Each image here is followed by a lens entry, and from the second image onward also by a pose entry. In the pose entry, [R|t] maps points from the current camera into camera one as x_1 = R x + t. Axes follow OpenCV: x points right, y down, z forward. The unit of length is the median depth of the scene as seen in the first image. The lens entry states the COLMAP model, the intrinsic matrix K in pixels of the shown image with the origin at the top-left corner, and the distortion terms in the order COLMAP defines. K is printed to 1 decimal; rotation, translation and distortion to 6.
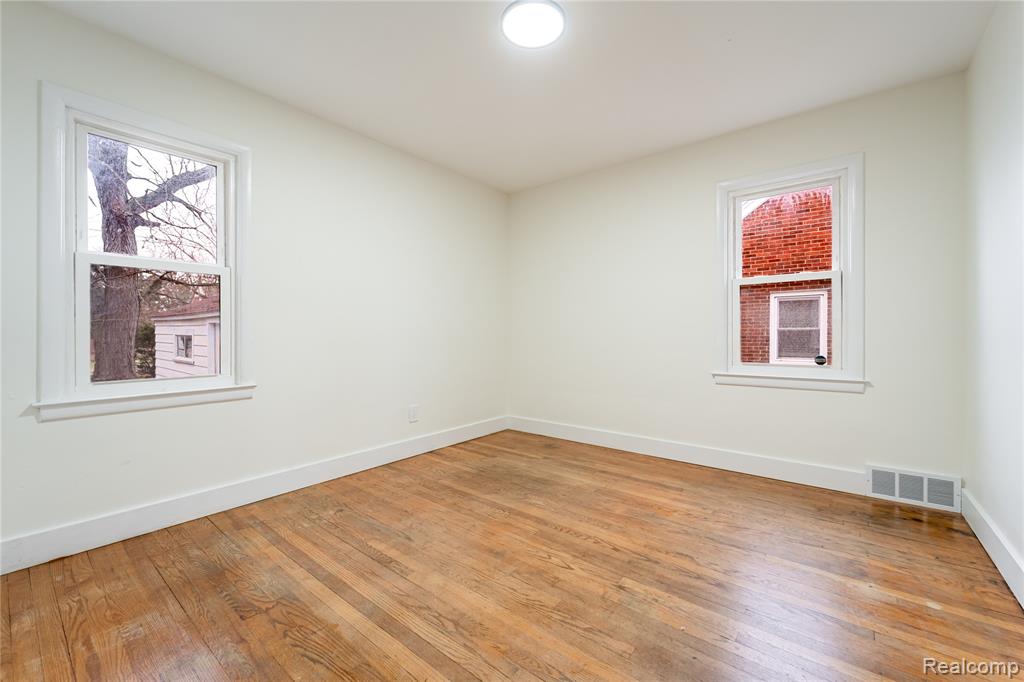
lens RADIAL K [[412.8, 0, 508.9], [0, 412.8, 342.6], [0, 0, 1]] dist [-0.000920, -0.000187]
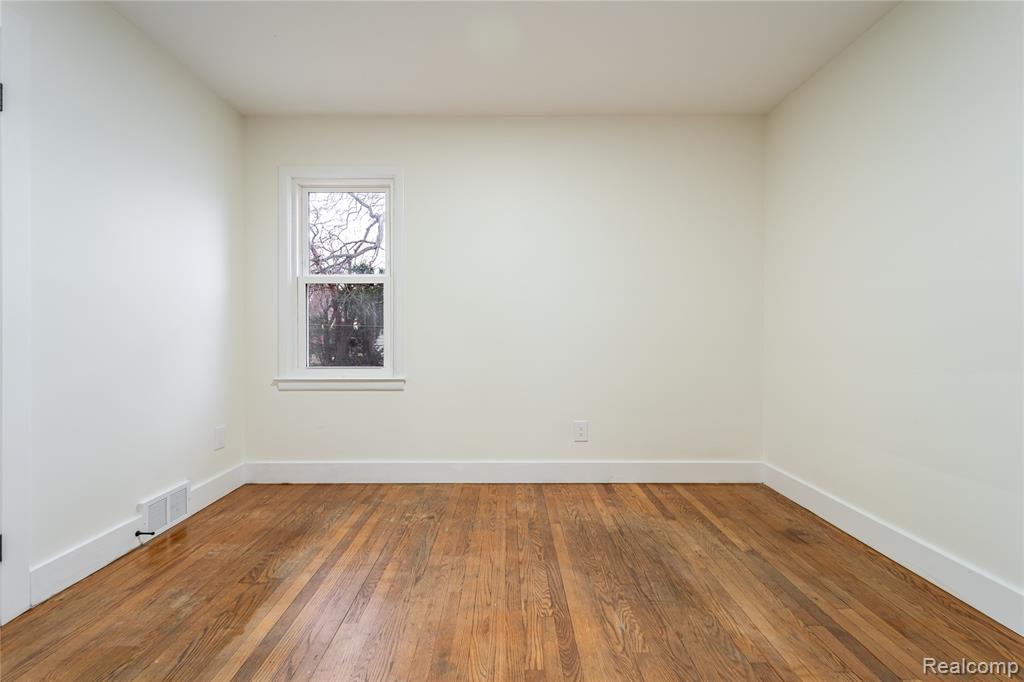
lens RADIAL K [[414.1, 0, 508.8], [0, 414.1, 338.8], [0, 0, 1]] dist [0.002226, 0.000089]
pose [[0.630648, 0.015553, -0.775913, 0.443943], [-0.019701, 0.999798, 0.004027, -0.016324], [0.775819, 0.012747, 0.630827, 0.523325]]
